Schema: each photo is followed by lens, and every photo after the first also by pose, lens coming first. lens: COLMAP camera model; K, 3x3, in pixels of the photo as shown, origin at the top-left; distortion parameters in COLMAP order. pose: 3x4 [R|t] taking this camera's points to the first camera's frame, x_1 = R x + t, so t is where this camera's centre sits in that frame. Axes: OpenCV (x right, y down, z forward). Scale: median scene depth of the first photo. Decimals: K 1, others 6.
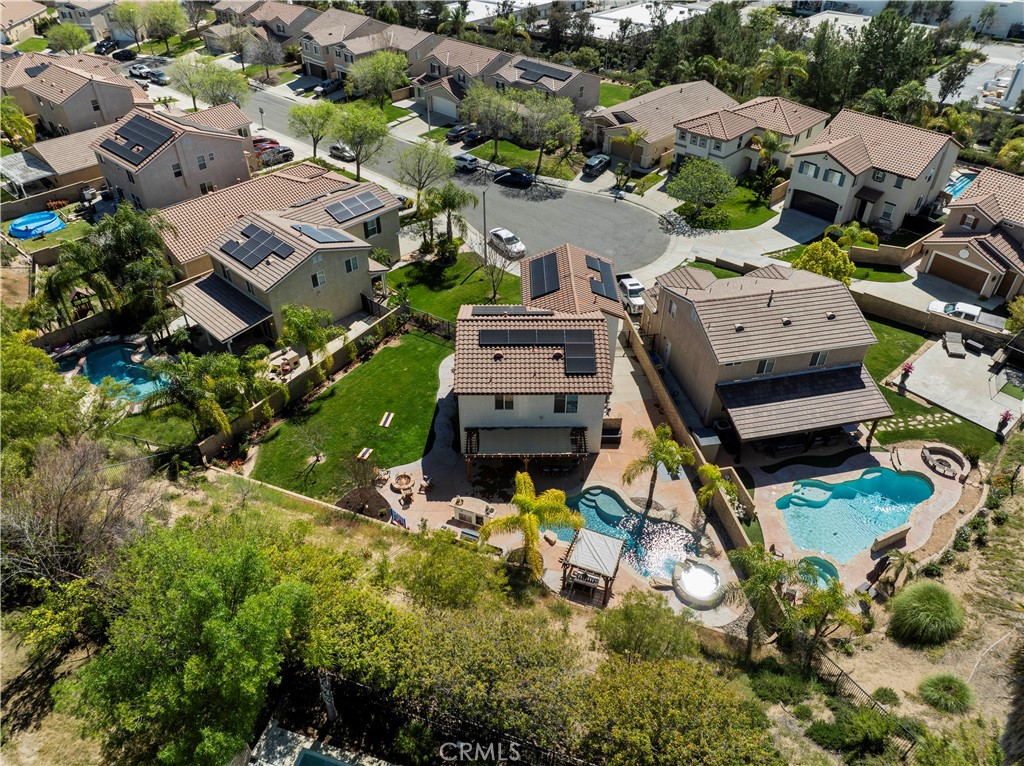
lens RADIAL K [[725.6, 0, 512.0], [0, 725.6, 383.0], [0, 0, 1]] dist [-0.032244, 0.001242]
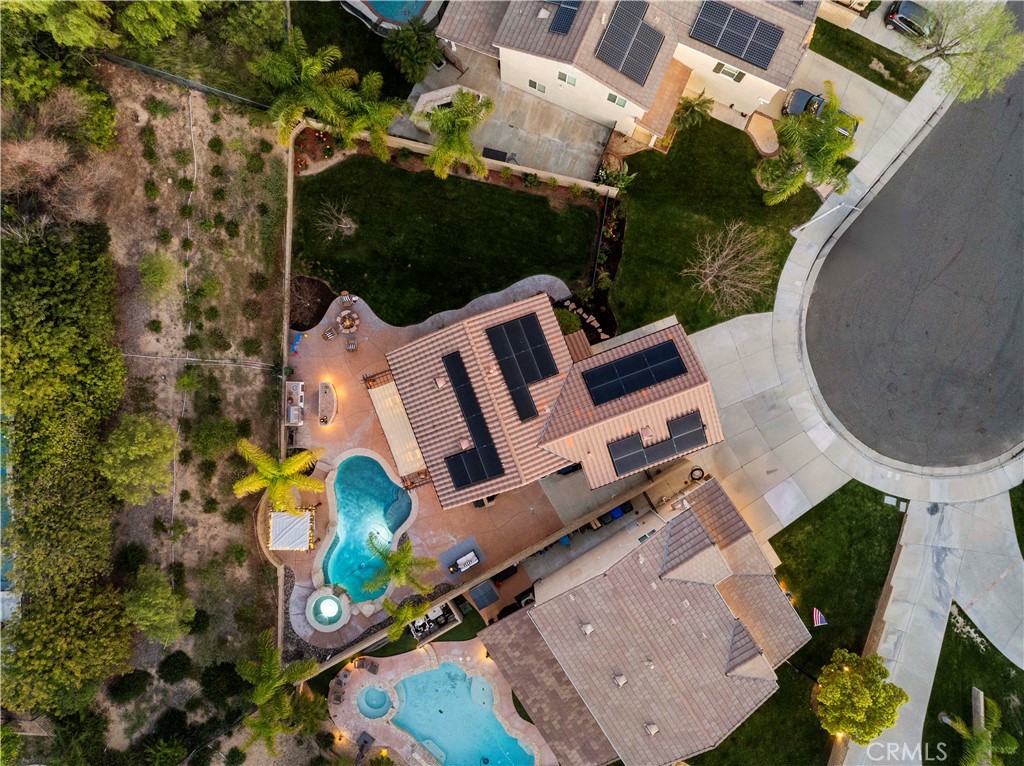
lens RADIAL K [[725.6, 0, 512.0], [0, 725.6, 383.0], [0, 0, 1]] dist [-0.032244, 0.001242]
pose [[0.344174, 0.938898, -0.003930, 0.010298], [-0.576022, 0.214456, 0.788801, -0.512963], [0.741446, -0.269221, 0.614636, 0.332684]]
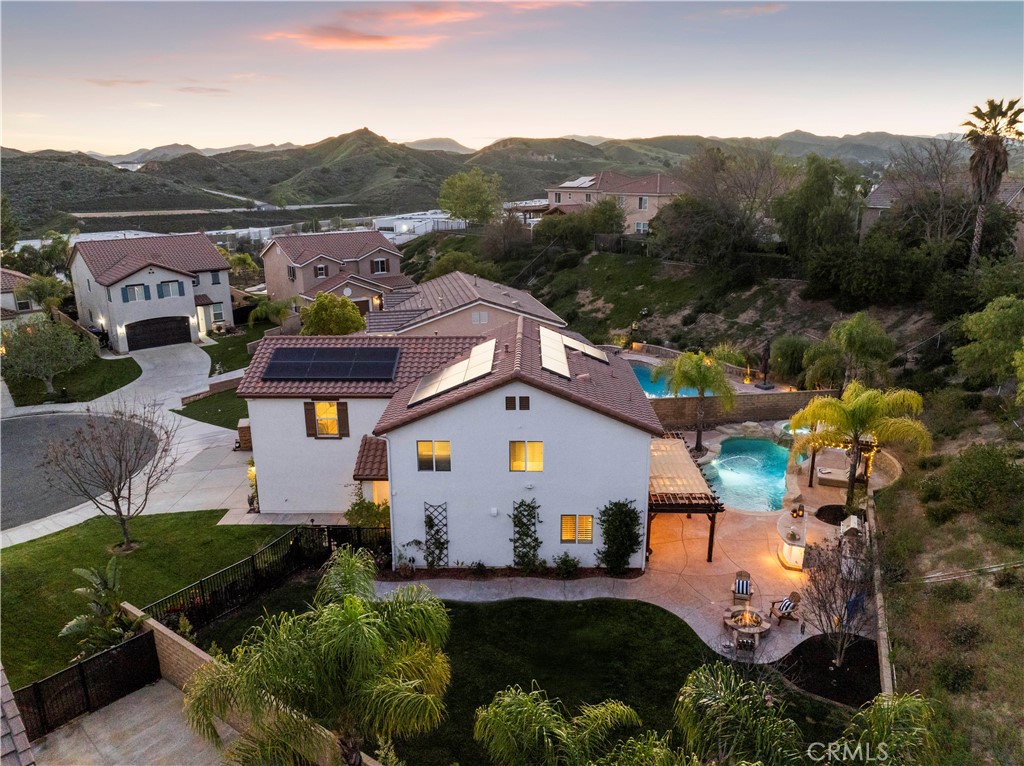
lens RADIAL K [[725.6, 0, 512.0], [0, 725.6, 383.0], [0, 0, 1]] dist [-0.032244, 0.001242]
pose [[0.040853, -0.285870, 0.957397, -0.375823], [0.627935, 0.752672, 0.197946, -0.123298], [-0.777193, 0.593096, 0.210257, 0.593067]]
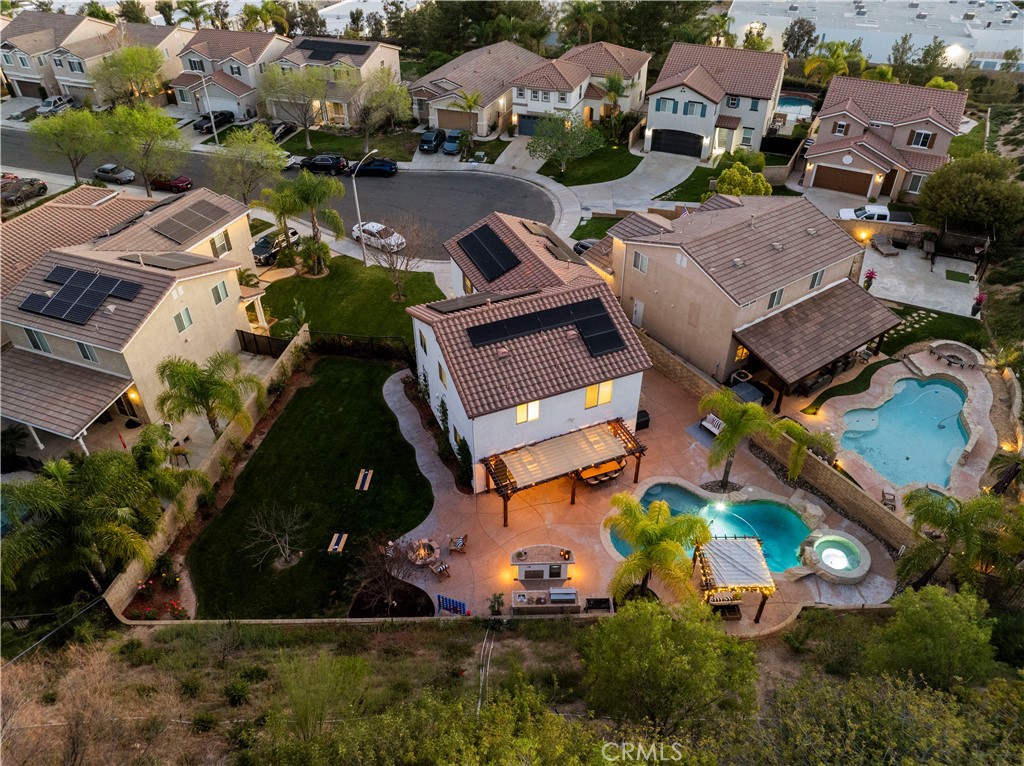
lens RADIAL K [[725.6, 0, 512.0], [0, 725.6, 383.0], [0, 0, 1]] dist [-0.032244, 0.001242]
pose [[0.922611, -0.241322, 0.300921, -0.158915], [0.244642, 0.969232, 0.027208, -0.017837], [-0.298228, 0.048515, 0.953261, 0.176438]]
